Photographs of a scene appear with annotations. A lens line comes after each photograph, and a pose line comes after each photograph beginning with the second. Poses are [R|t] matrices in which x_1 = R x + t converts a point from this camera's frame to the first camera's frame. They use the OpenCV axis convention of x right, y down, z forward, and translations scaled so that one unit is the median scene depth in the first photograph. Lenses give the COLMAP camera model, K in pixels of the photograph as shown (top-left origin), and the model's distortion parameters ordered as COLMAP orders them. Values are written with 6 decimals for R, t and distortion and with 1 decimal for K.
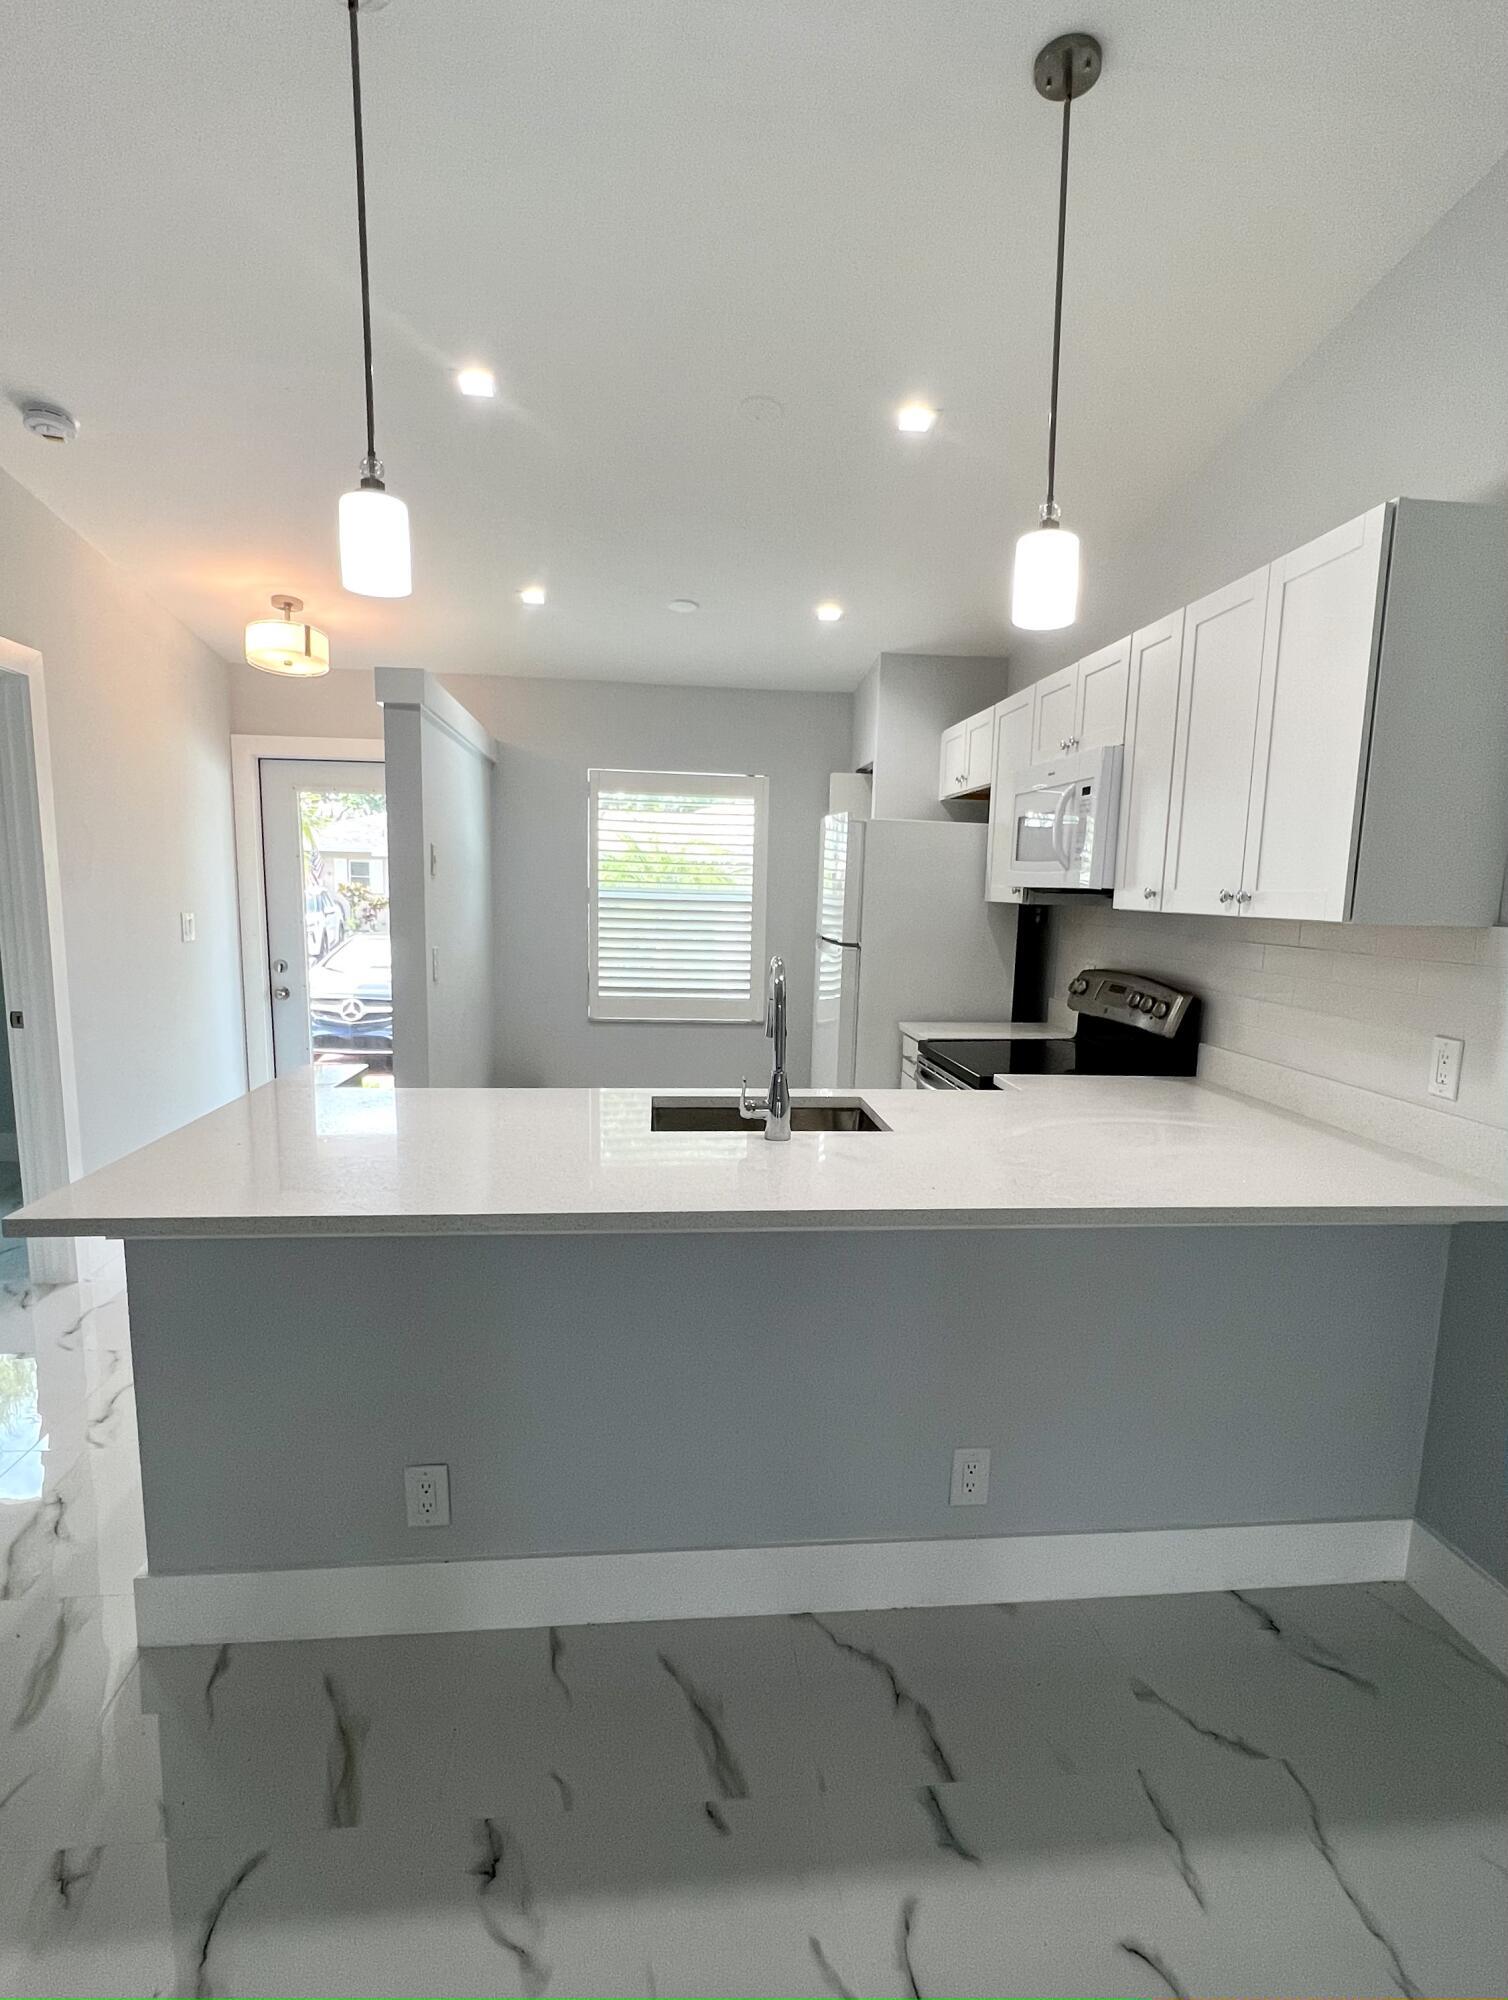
lens RADIAL K [[1069.6, 0, 781.4], [0, 1069.6, 1073.9], [0, 0, 1]] dist [-0.006113, 0.000971]
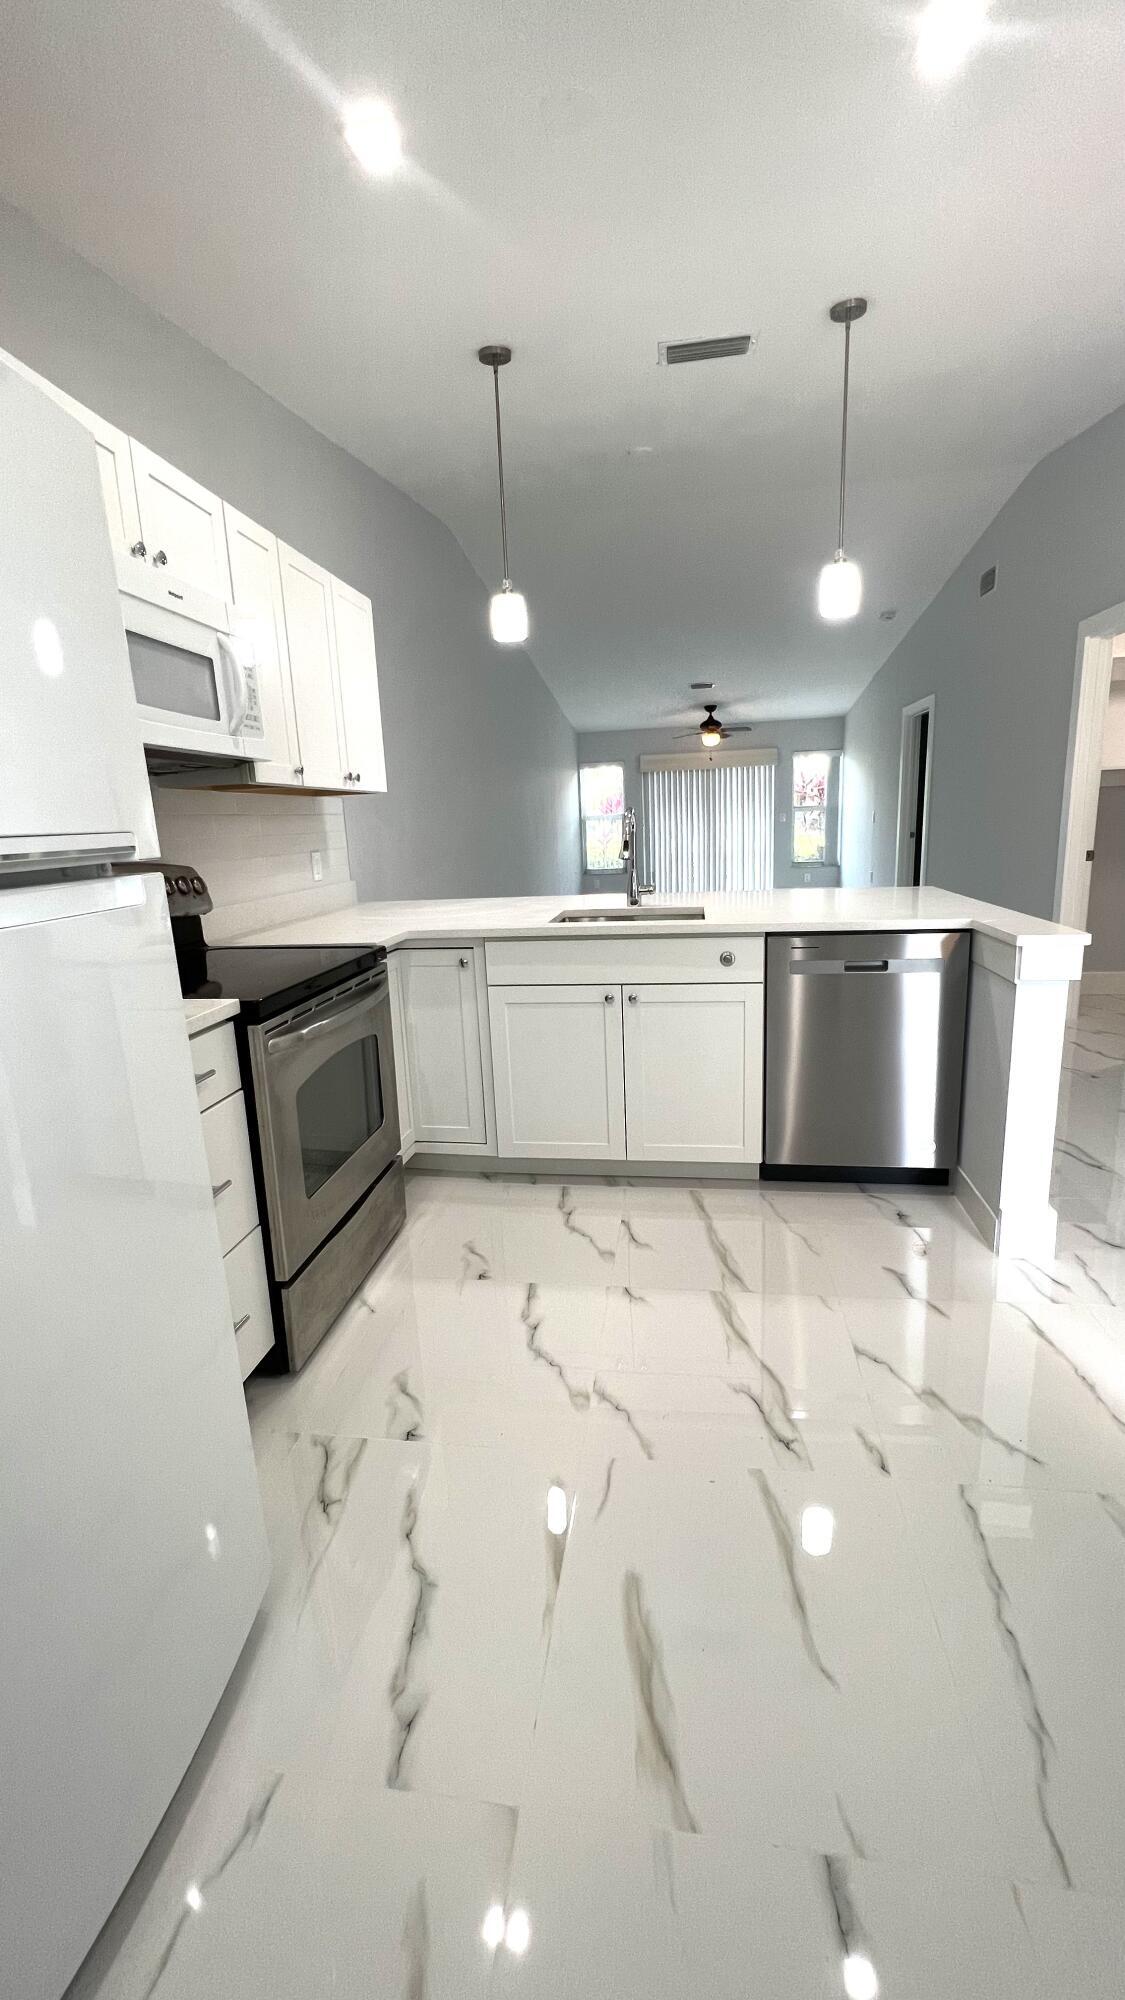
lens RADIAL K [[803.5, 0, 569.9], [0, 803.5, 996.7], [0, 0, 1]] dist [-0.003775, 0.001077]
pose [[-0.964164, -0.046818, 0.261145, -0.134243], [0.057668, 0.923790, 0.378532, -0.170223], [-0.258965, 0.380026, -0.887985, 1.202841]]
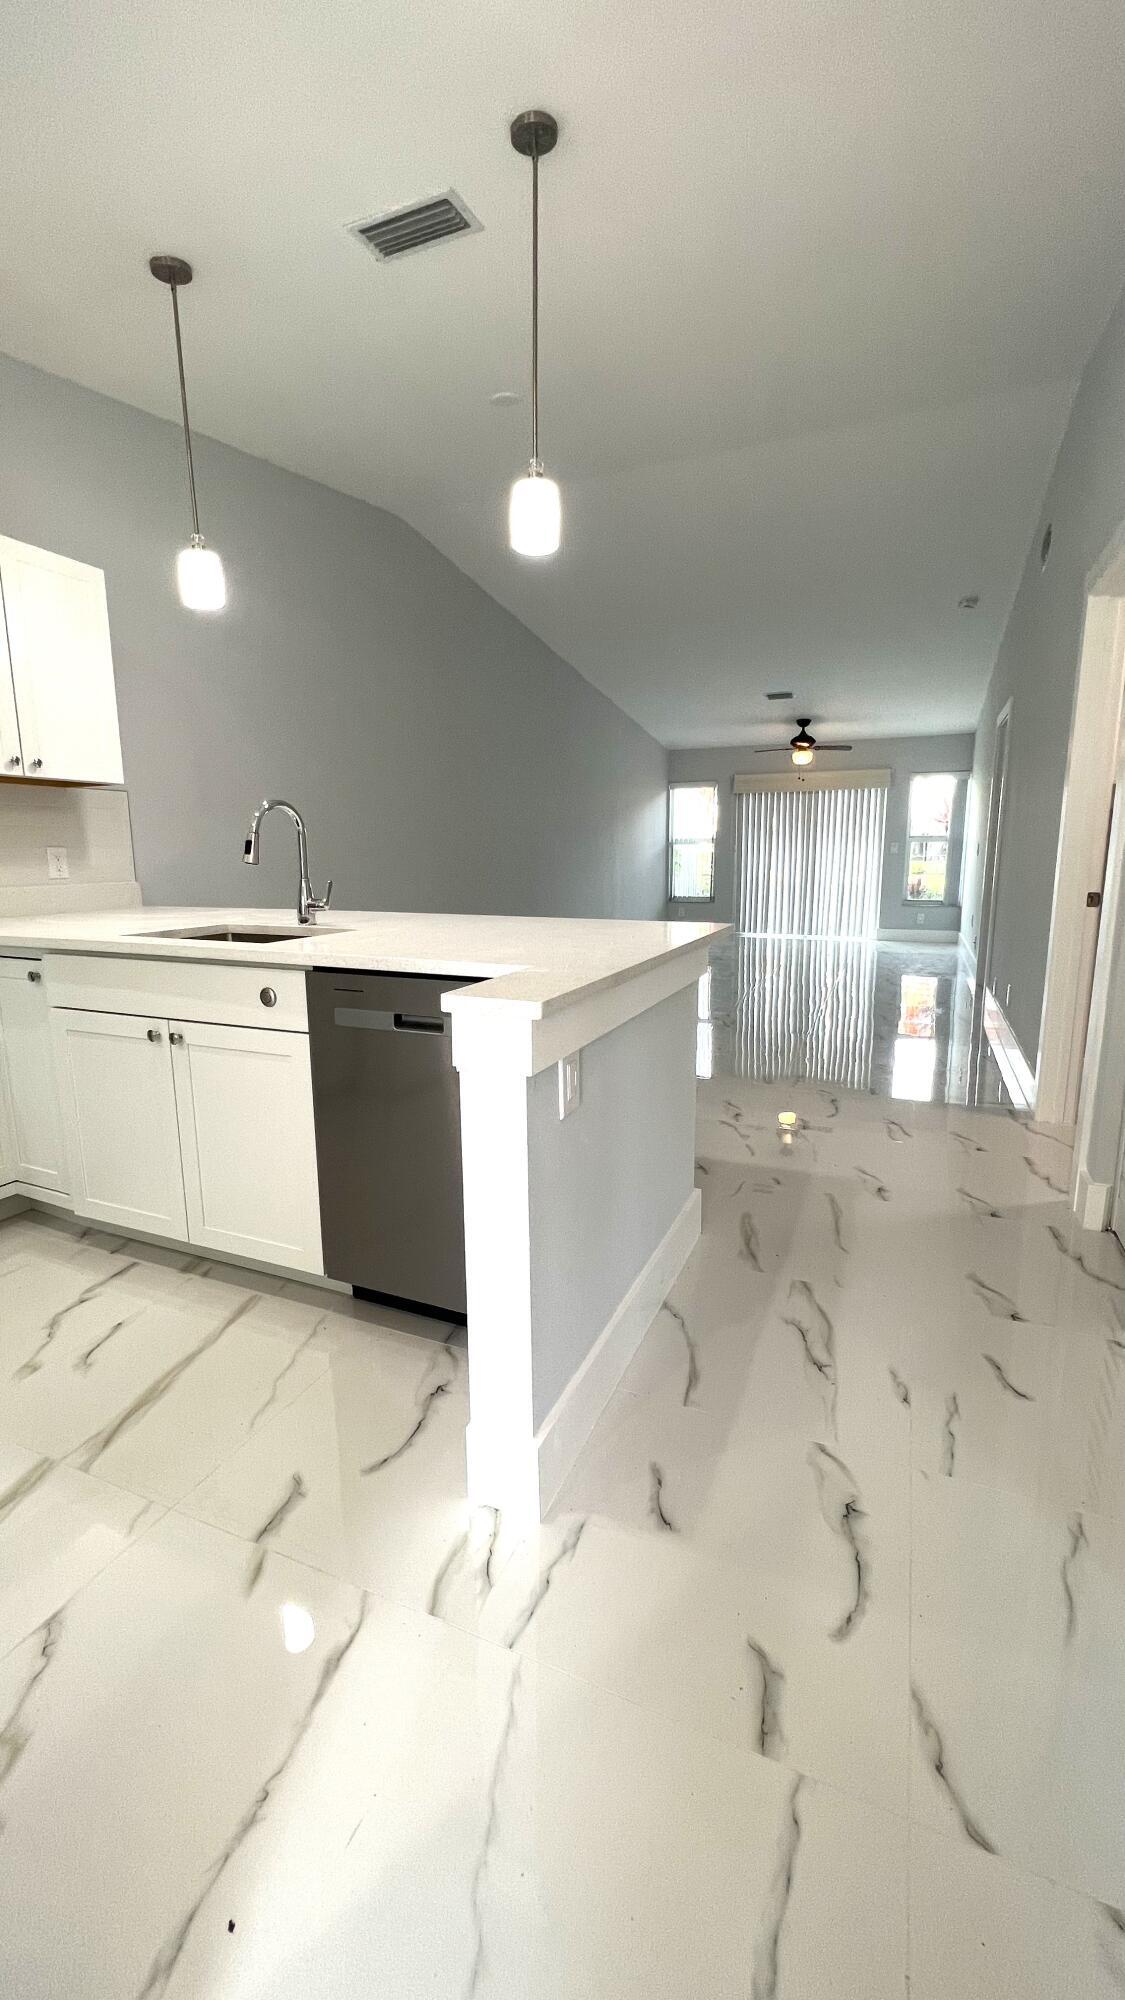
lens RADIAL K [[803.5, 0, 568.1], [0, 803.5, 997.2], [0, 0, 1]] dist [-0.003775, 0.001077]
pose [[-0.865281, -0.113616, 0.488243, -0.451465], [0.065031, 0.940305, 0.334063, -0.101633], [-0.497052, 0.320810, -0.806239, 0.908917]]
